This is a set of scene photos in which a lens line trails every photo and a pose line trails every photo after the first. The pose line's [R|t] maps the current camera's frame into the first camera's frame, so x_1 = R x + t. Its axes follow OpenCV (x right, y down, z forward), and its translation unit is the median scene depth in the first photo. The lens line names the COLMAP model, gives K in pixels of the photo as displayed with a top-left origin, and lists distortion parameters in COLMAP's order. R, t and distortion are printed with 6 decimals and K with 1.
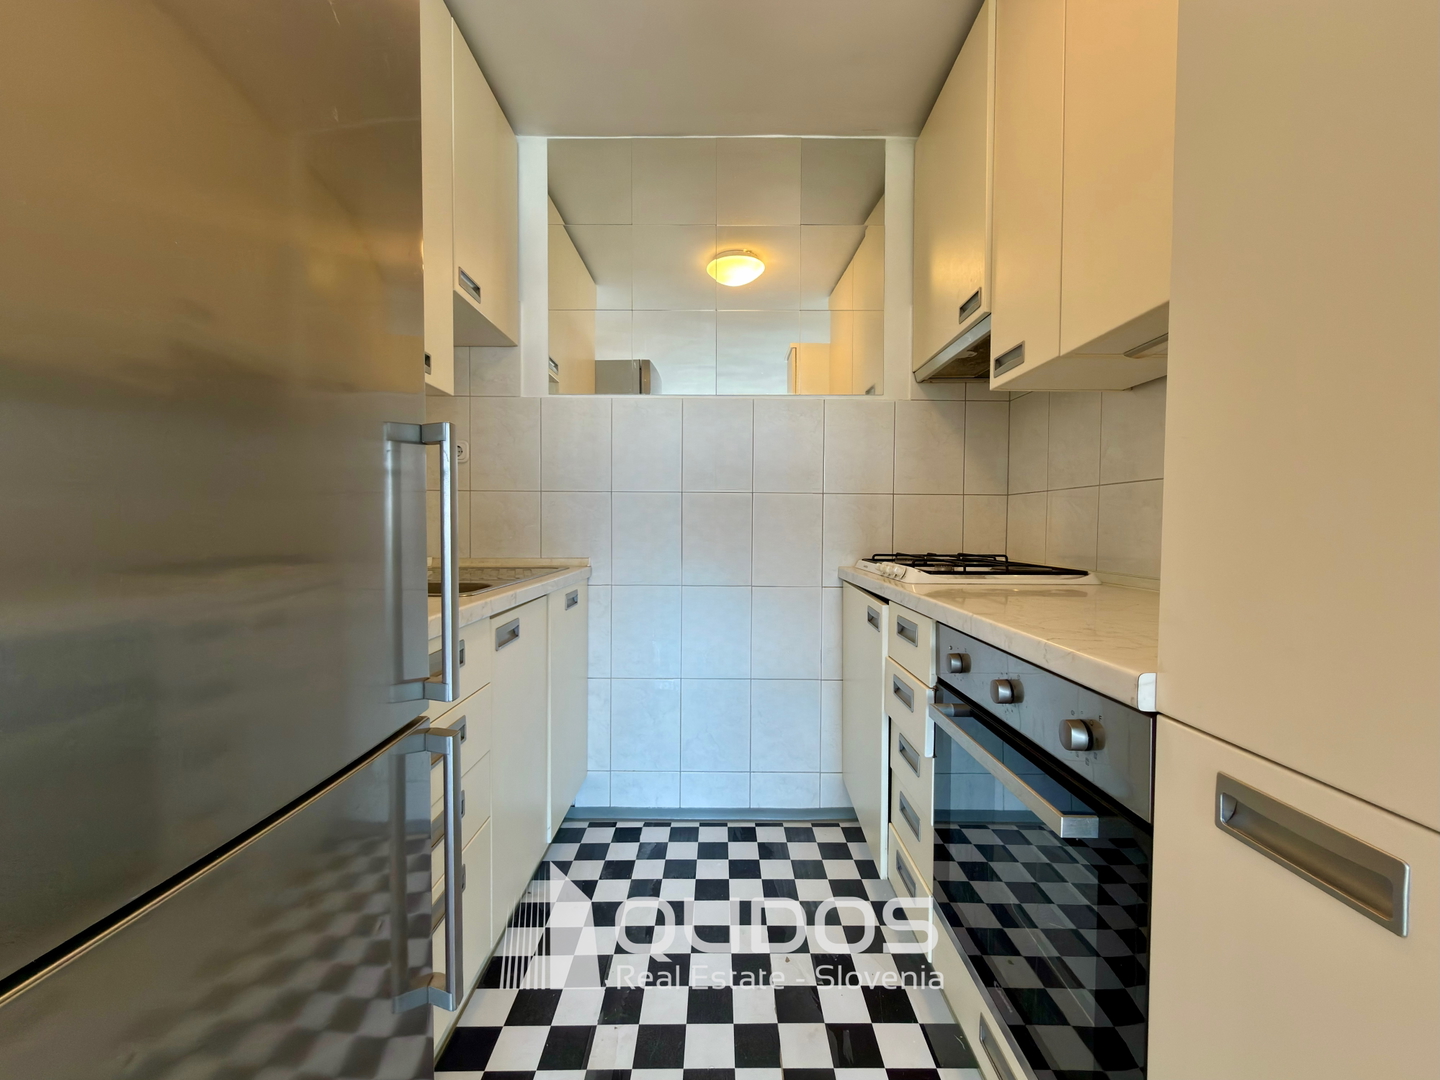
lens RADIAL K [[582.1, 0, 714.6], [0, 582.1, 538.7], [0, 0, 1]] dist [-0.000618, -0.000522]
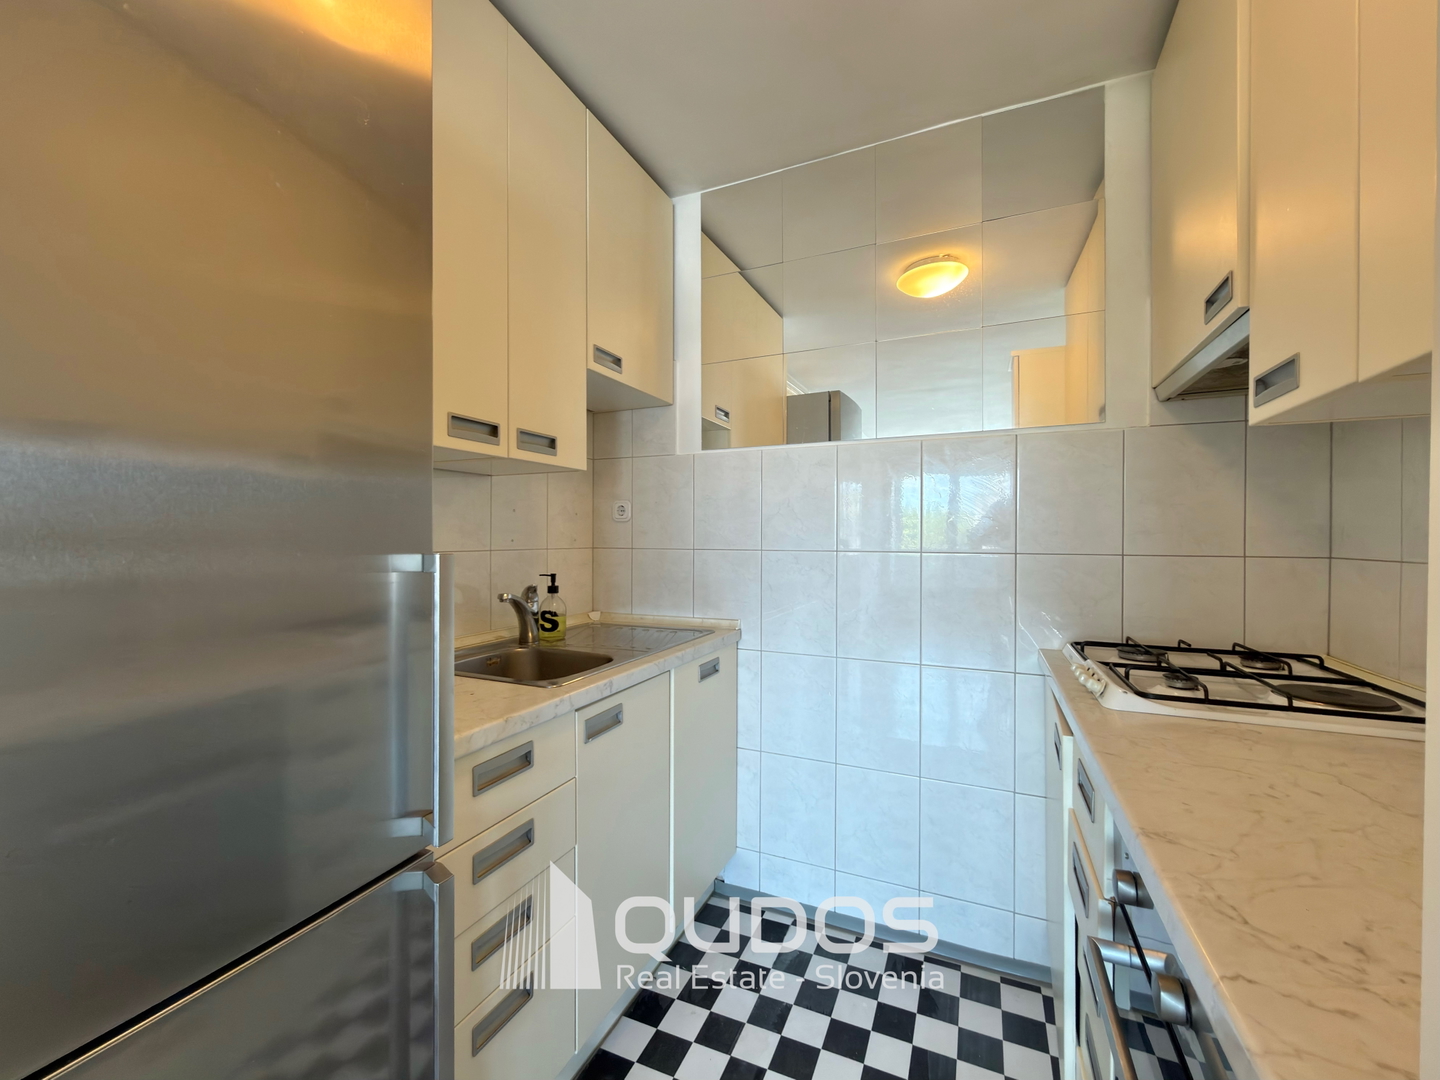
lens RADIAL K [[582.1, 0, 720.2], [0, 582.1, 536.2], [0, 0, 1]] dist [-0.000618, -0.000522]
pose [[0.913288, -0.004172, -0.407293, 0.144795], [-0.005054, 0.999755, -0.021572, -0.083999], [0.407283, 0.021760, 0.913043, 0.123146]]
